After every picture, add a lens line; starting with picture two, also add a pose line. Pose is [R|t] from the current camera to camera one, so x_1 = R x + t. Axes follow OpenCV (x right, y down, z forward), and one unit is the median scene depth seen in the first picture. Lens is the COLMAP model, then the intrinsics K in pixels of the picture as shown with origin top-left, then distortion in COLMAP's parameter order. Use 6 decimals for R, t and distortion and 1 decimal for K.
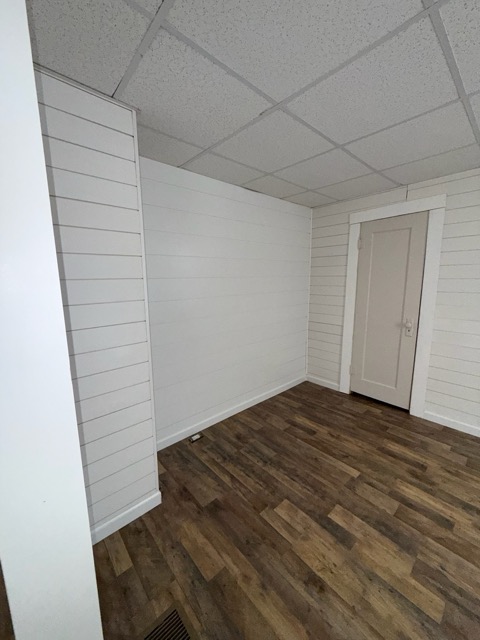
lens RADIAL K [[253.4, 0, 243.0], [0, 253.4, 320.4], [0, 0, 1]] dist [0.000729, -0.000046]
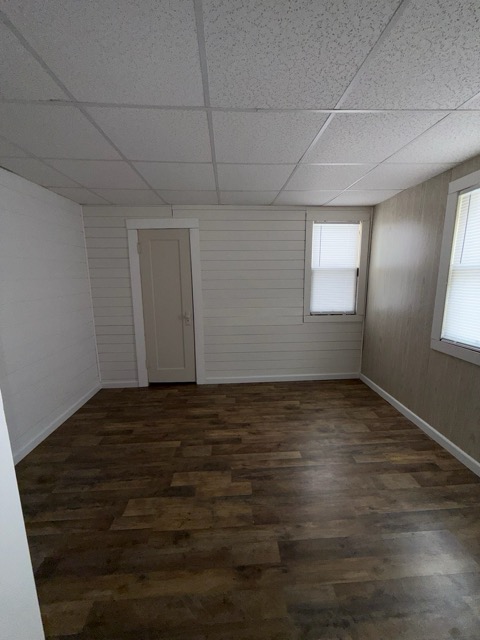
lens RADIAL K [[253.4, 0, 241.7], [0, 253.4, 320.2], [0, 0, 1]] dist [0.000729, -0.000046]
pose [[0.626396, -0.130838, 0.768446, -0.223322], [0.132416, 0.989345, 0.060512, -0.003910], [-0.768176, 0.063850, 0.637047, -0.030246]]
